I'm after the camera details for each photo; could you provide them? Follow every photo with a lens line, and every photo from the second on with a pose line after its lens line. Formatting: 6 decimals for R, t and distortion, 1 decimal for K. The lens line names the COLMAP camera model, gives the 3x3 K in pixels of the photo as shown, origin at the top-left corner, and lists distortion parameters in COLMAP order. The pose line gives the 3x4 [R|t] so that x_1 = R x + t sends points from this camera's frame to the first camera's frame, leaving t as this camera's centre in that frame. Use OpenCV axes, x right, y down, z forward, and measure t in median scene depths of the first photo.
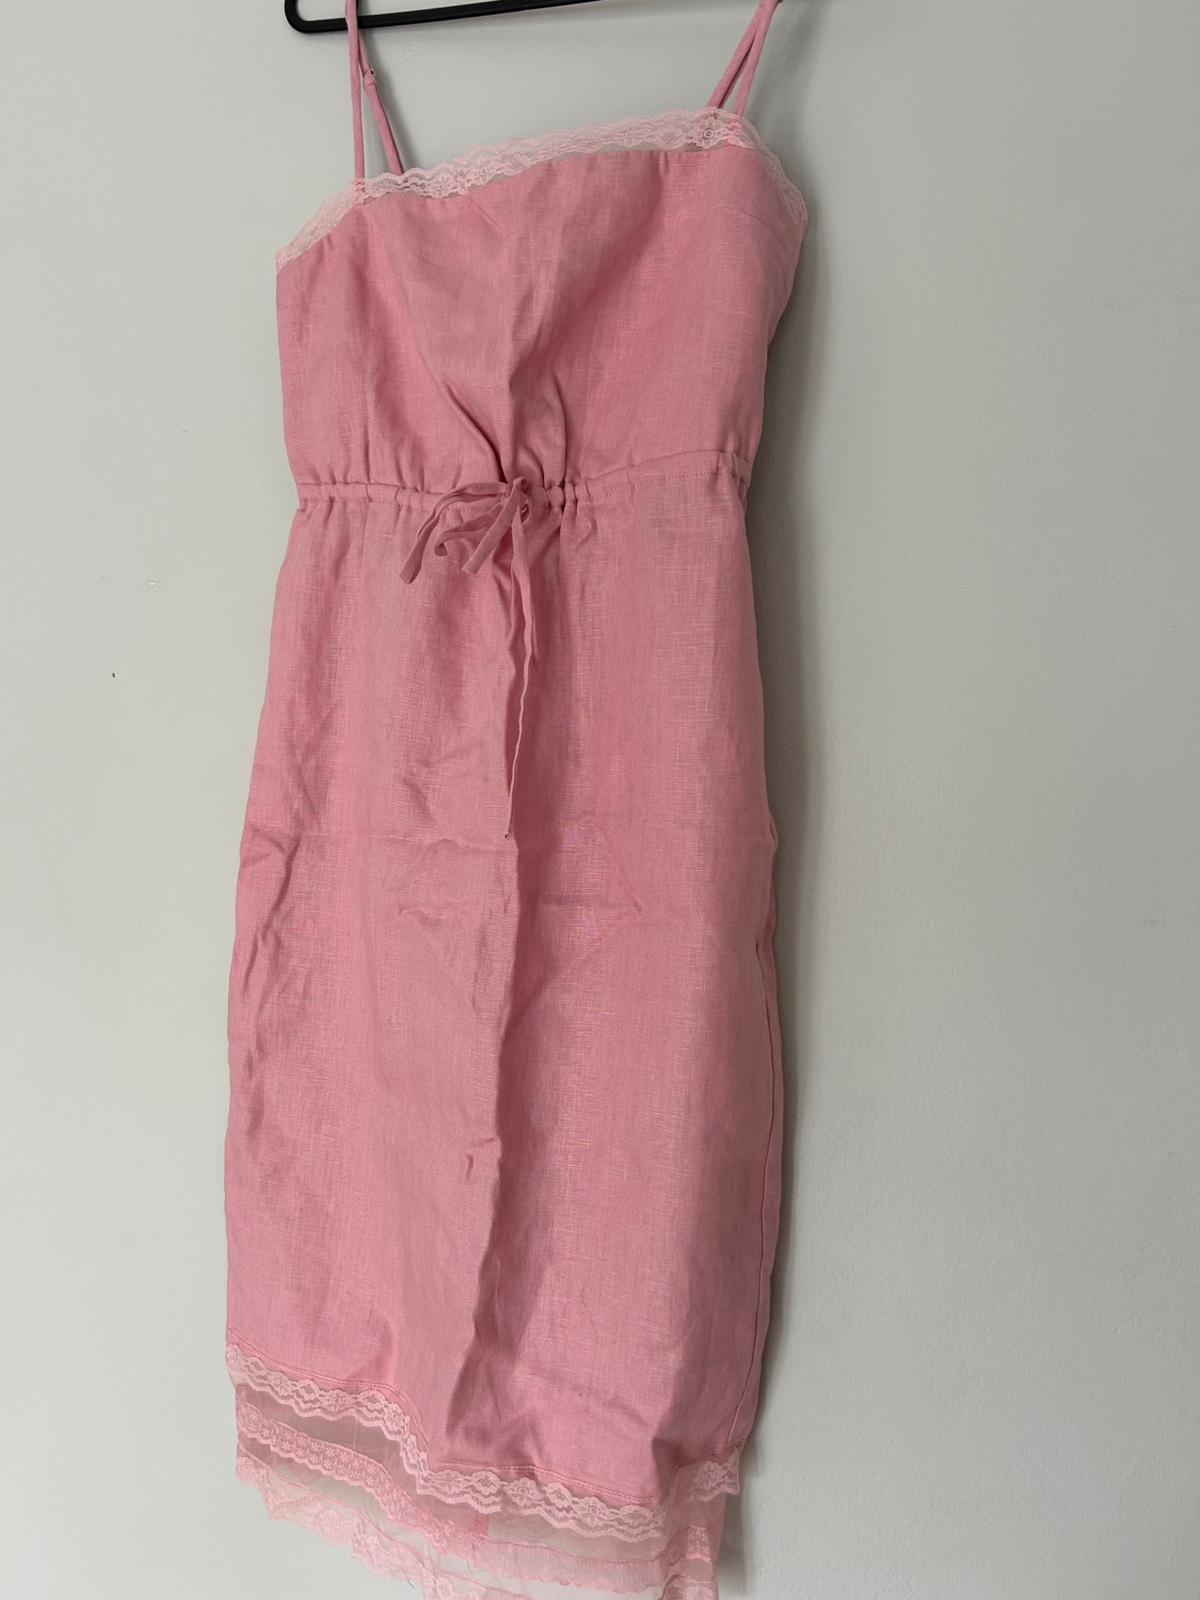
lens RADIAL K [[1244.8, 0, 597.4], [0, 1244.8, 811.0], [0, 0, 1]] dist [0.005975, -0.025506]
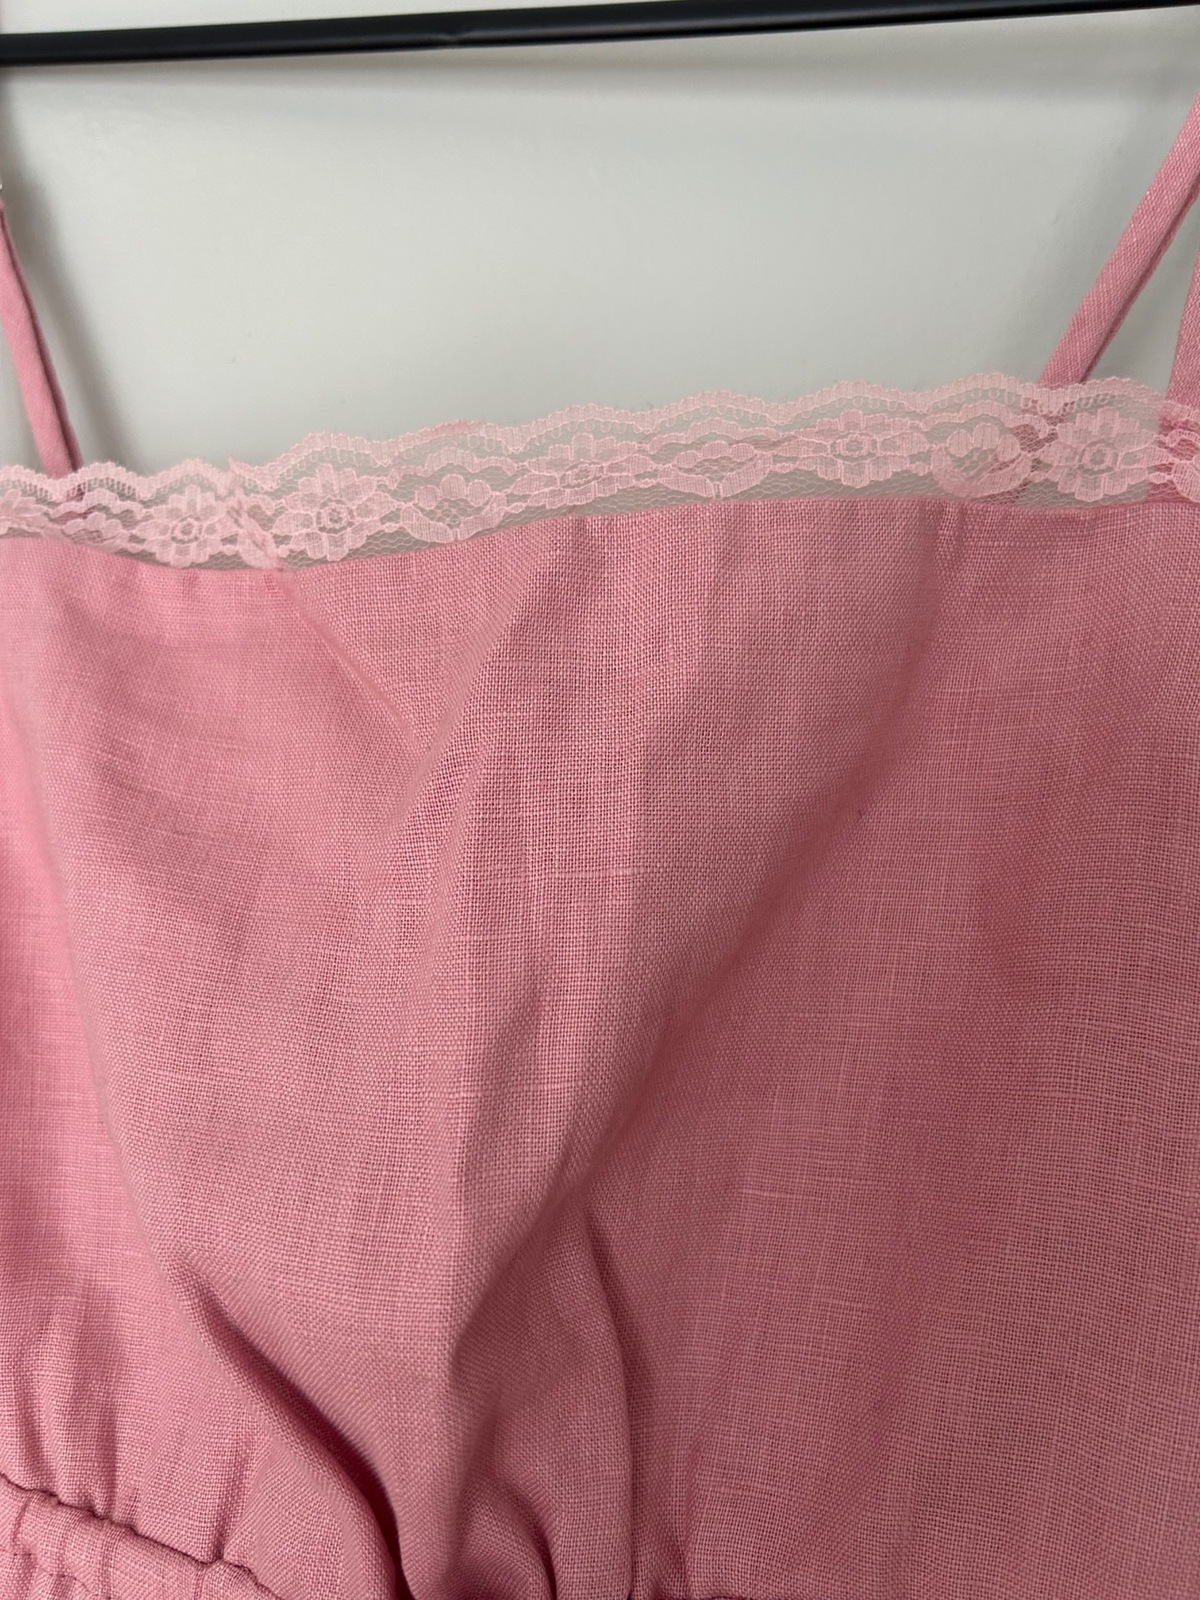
lens RADIAL K [[1244.8, 0, 608.0], [0, 1244.8, 790.4], [0, 0, 1]] dist [0.005975, -0.025506]
pose [[0.980517, -0.002512, 0.196416, -0.086254], [0.024995, 0.993386, -0.112073, -0.415411], [-0.194836, 0.114799, 0.974095, 0.706827]]
